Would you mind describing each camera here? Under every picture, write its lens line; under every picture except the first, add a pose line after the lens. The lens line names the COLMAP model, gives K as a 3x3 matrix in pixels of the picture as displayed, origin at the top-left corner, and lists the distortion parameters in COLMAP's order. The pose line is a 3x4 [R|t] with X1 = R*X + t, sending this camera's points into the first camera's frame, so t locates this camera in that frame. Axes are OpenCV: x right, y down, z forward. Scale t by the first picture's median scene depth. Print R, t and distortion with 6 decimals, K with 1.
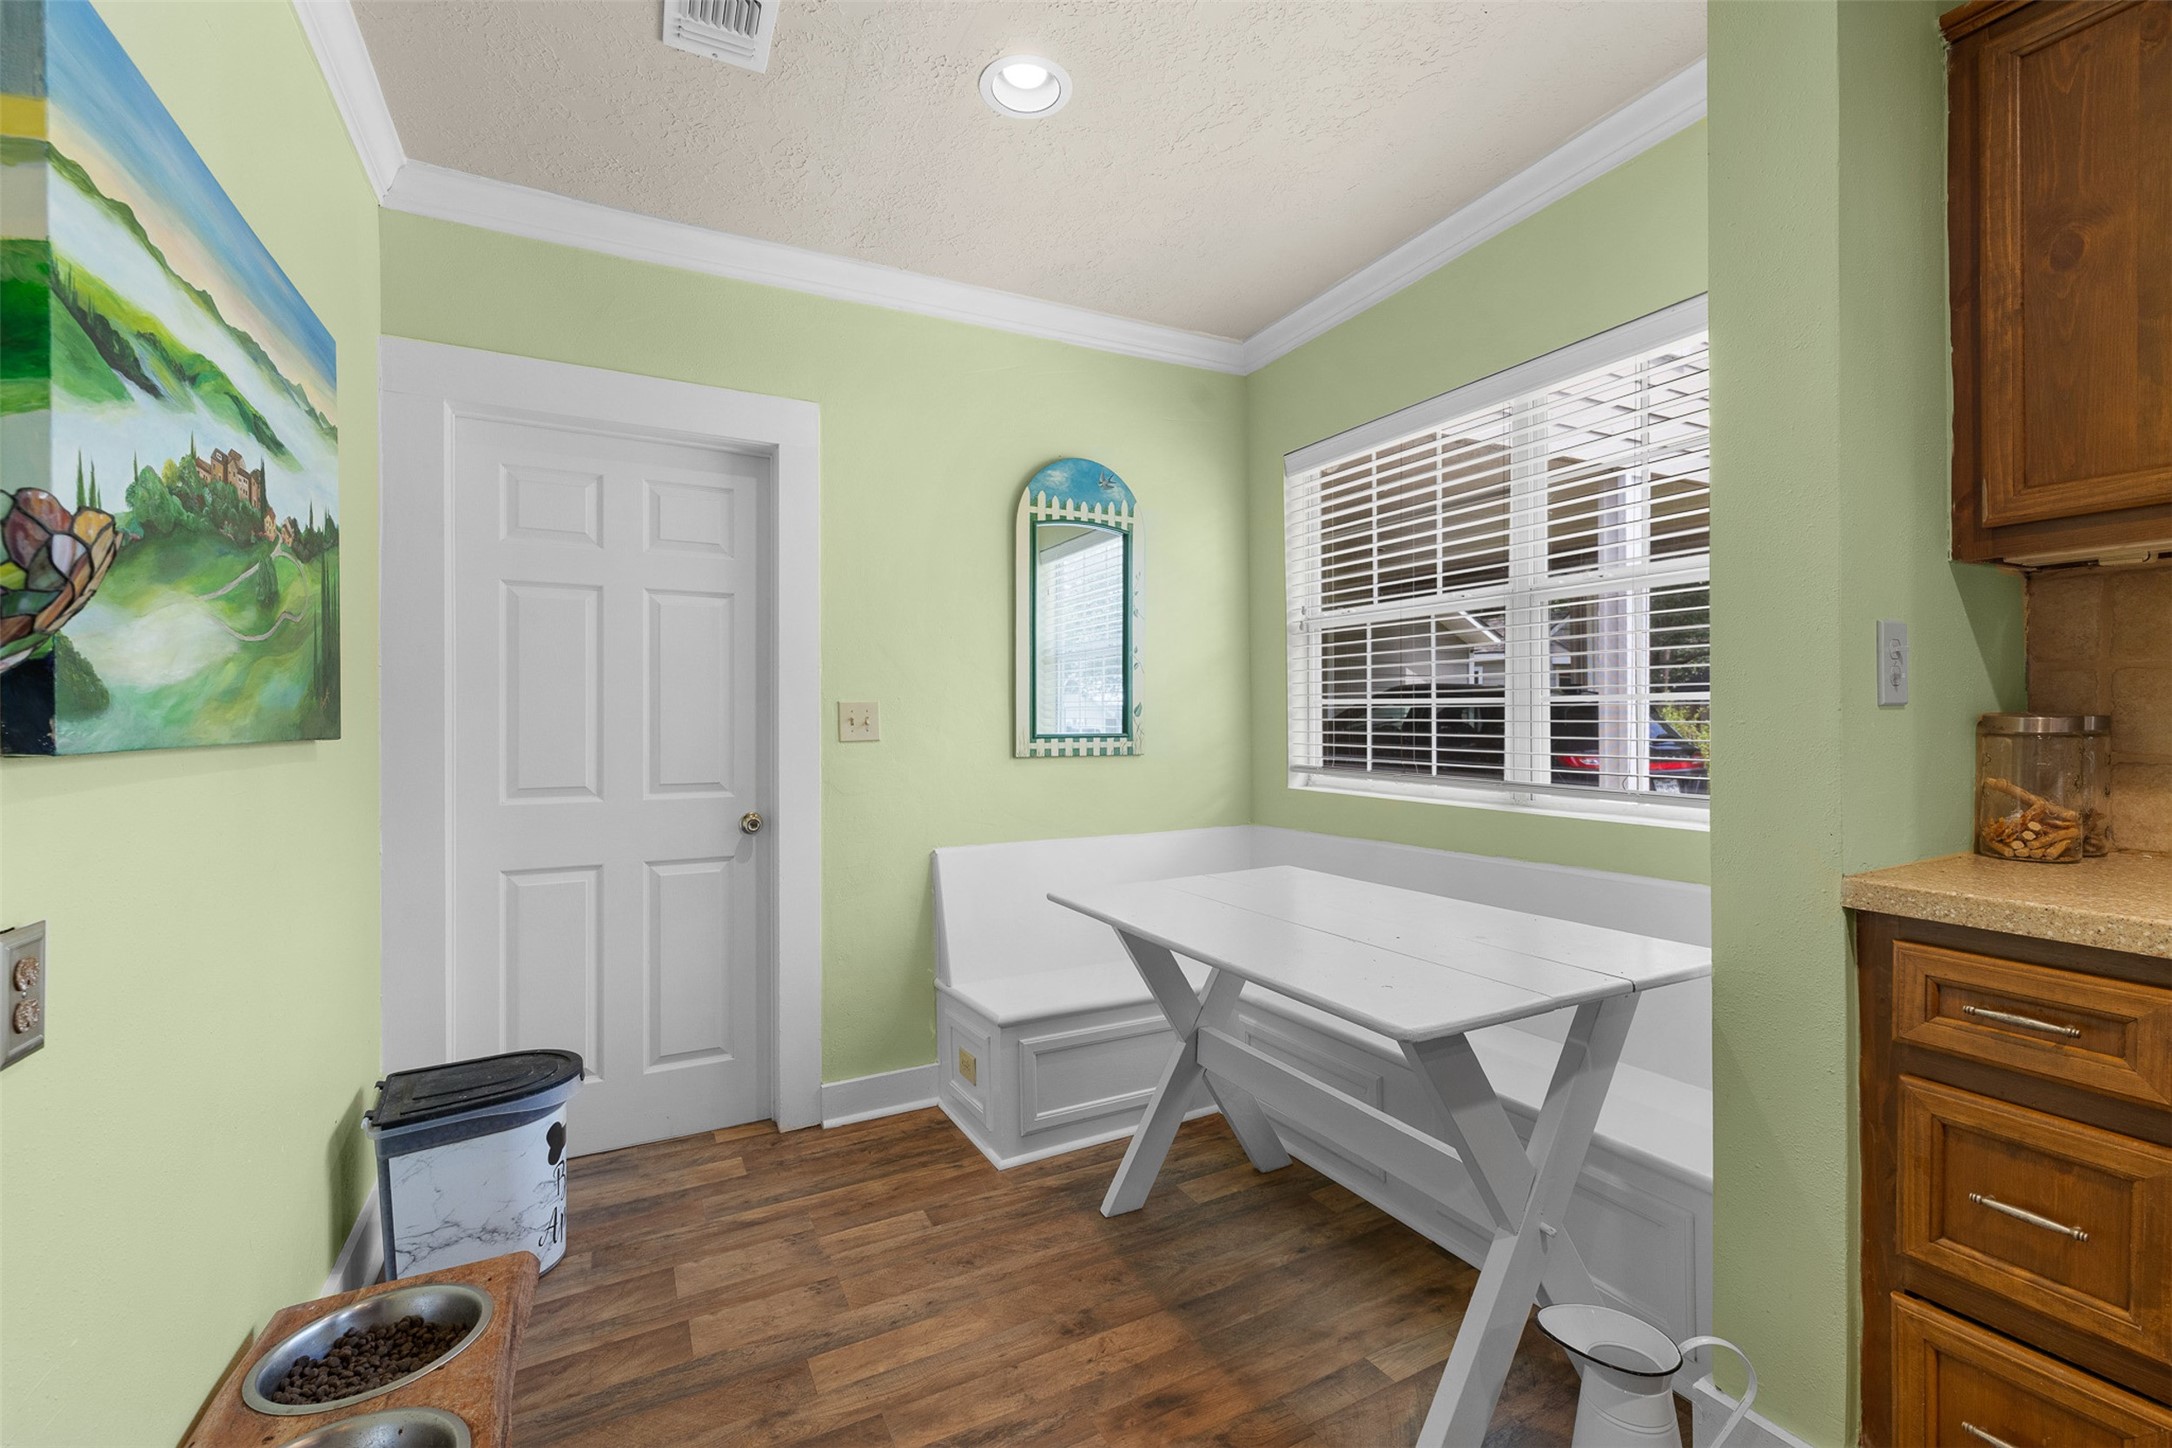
lens RADIAL K [[918.4, 0, 1081.7], [0, 918.4, 718.6], [0, 0, 1]] dist [0.000167, 0.000085]
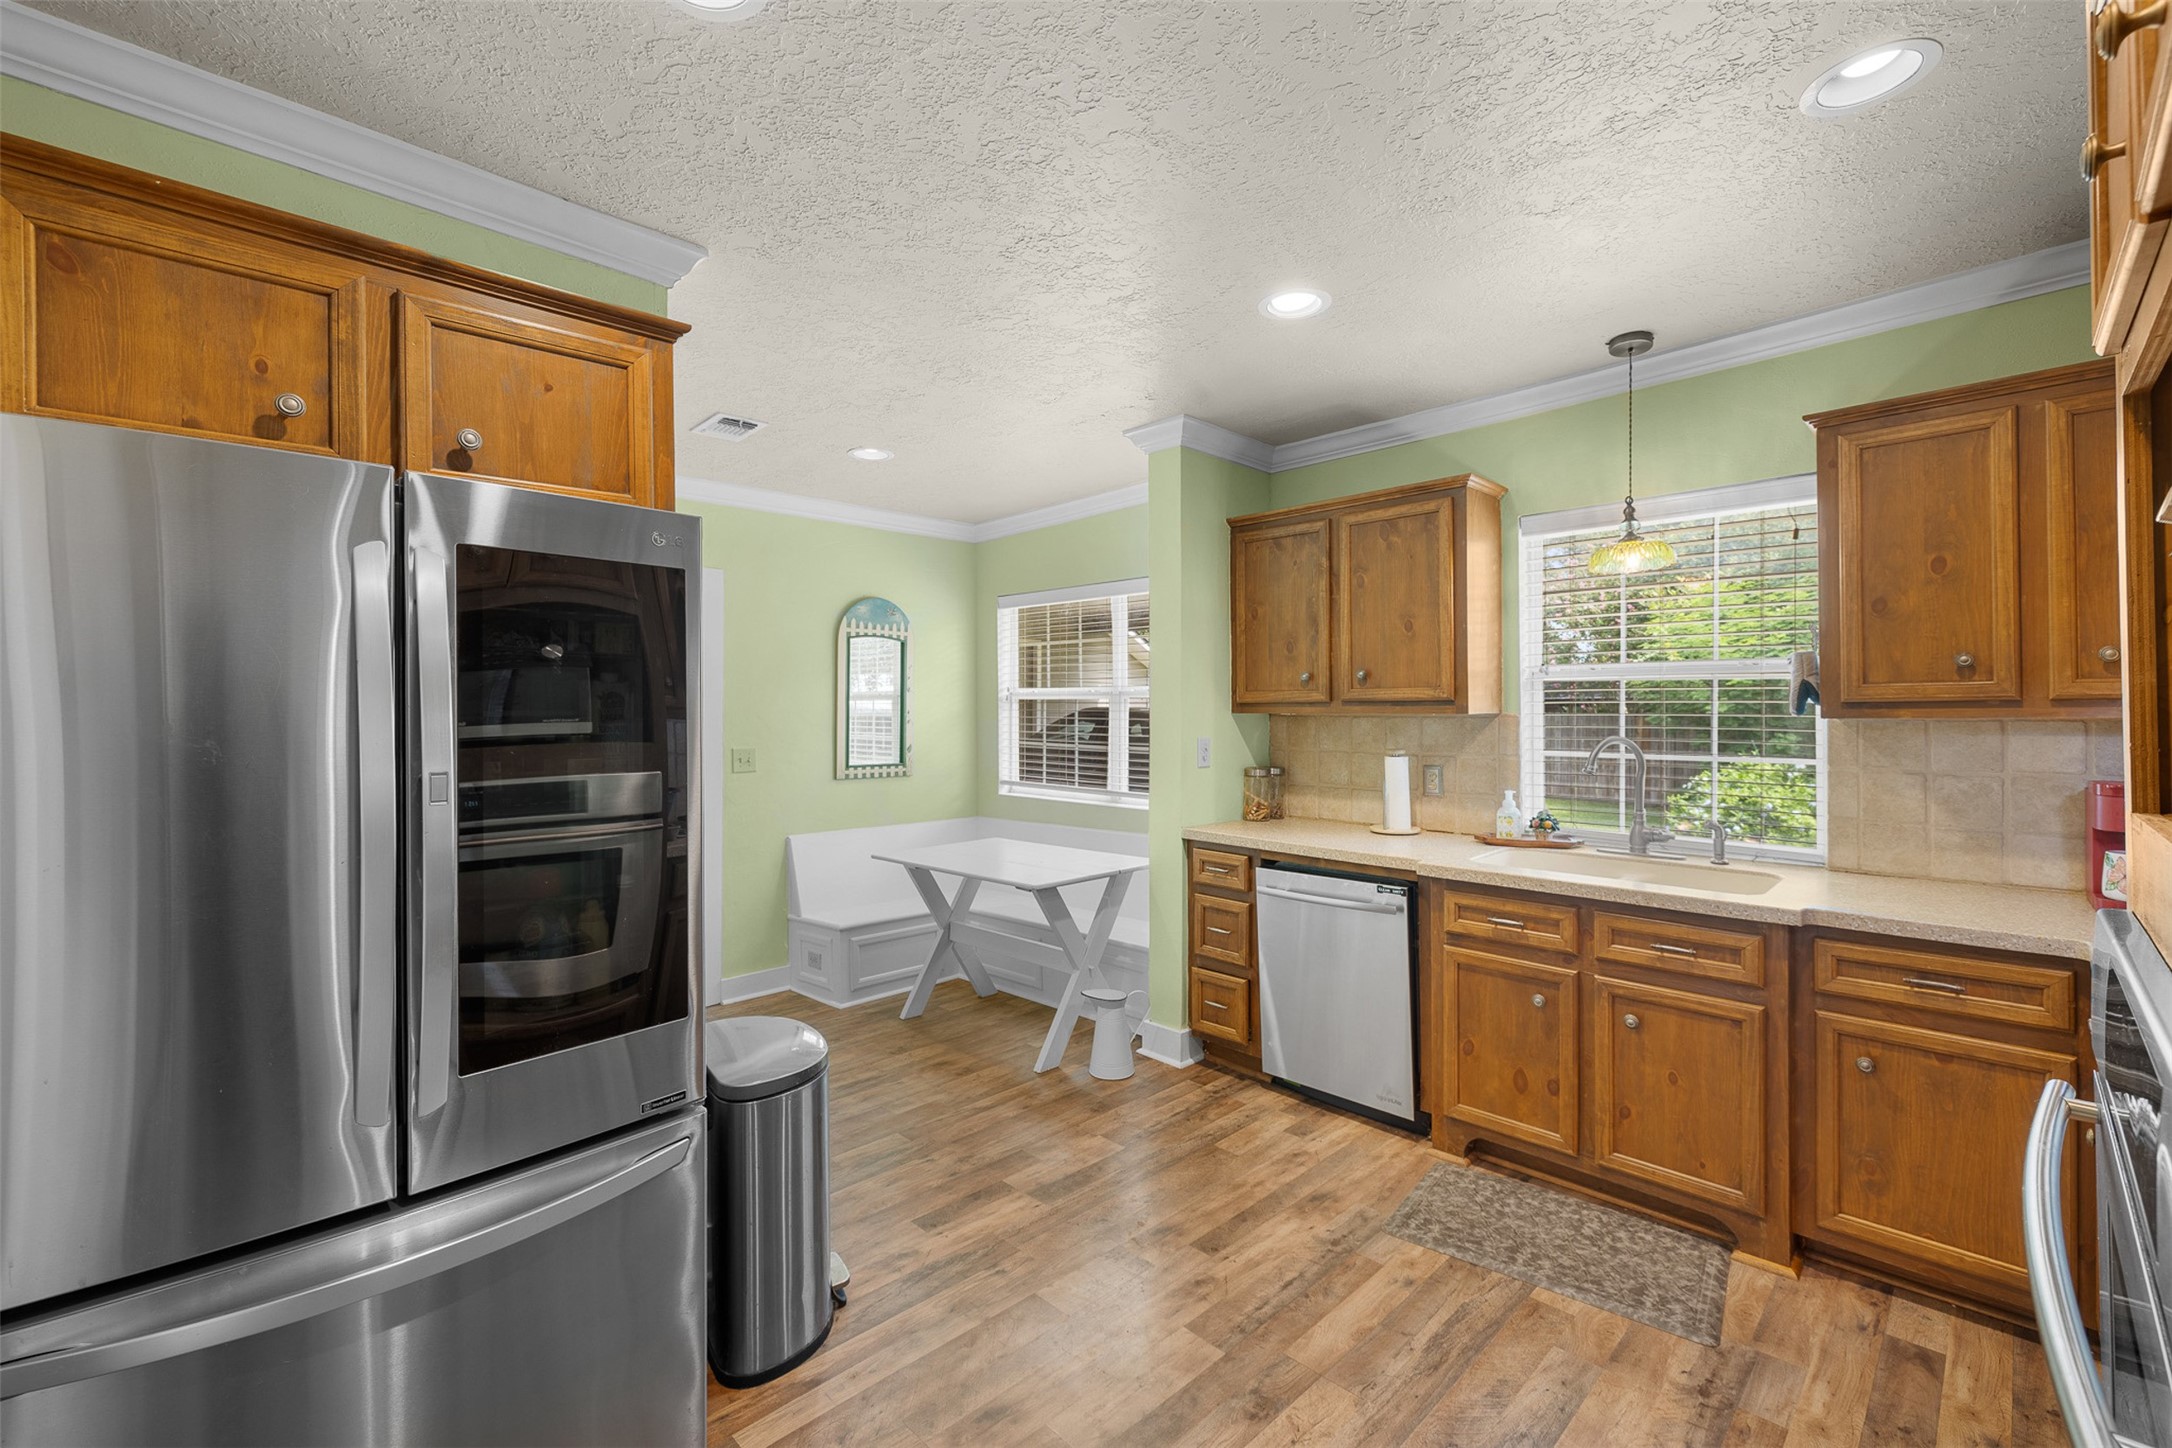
lens RADIAL K [[918.4, 0, 1081.7], [0, 918.4, 718.6], [0, 0, 1]] dist [0.000167, 0.000085]
pose [[0.954419, 0.006514, 0.298400, -0.164723], [-0.007690, 0.999967, 0.002765, -0.085628], [-0.298372, -0.004934, 0.954437, -0.806368]]
